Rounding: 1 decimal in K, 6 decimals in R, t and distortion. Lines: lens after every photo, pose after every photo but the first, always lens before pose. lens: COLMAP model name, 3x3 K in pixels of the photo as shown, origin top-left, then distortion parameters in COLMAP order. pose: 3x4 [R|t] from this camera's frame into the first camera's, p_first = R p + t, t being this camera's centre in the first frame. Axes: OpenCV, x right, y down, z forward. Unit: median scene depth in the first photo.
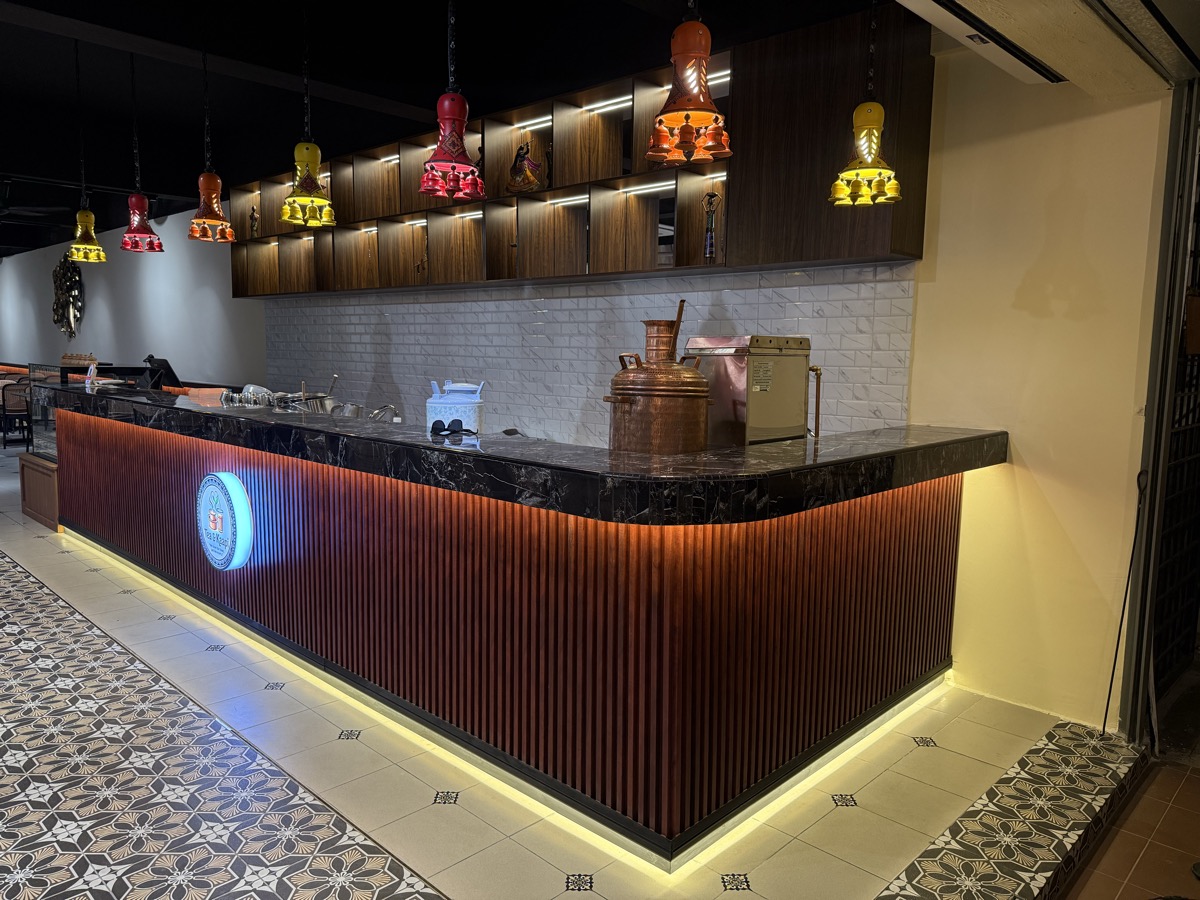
lens RADIAL K [[845.5, 0, 602.7], [0, 845.5, 453.5], [0, 0, 1]] dist [0.048923, -0.054923]
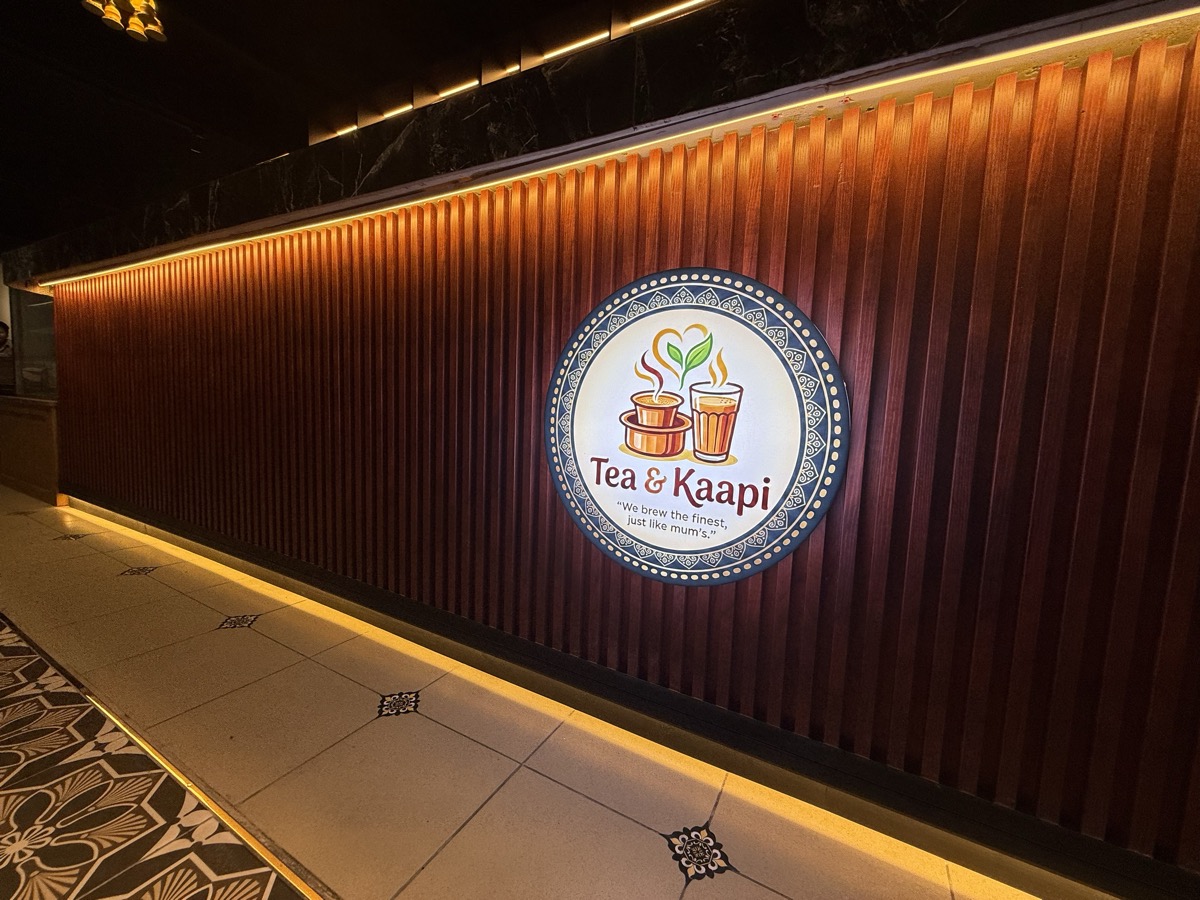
lens RADIAL K [[478.5, 0, 605.1], [0, 478.5, 451.6], [0, 0, 1]] dist [0.002230, -0.000407]
pose [[0.961560, -0.003578, 0.274573, -0.601613], [0.006527, 0.999930, -0.009830, 0.102409], [-0.274519, 0.011245, 0.961516, 0.960612]]
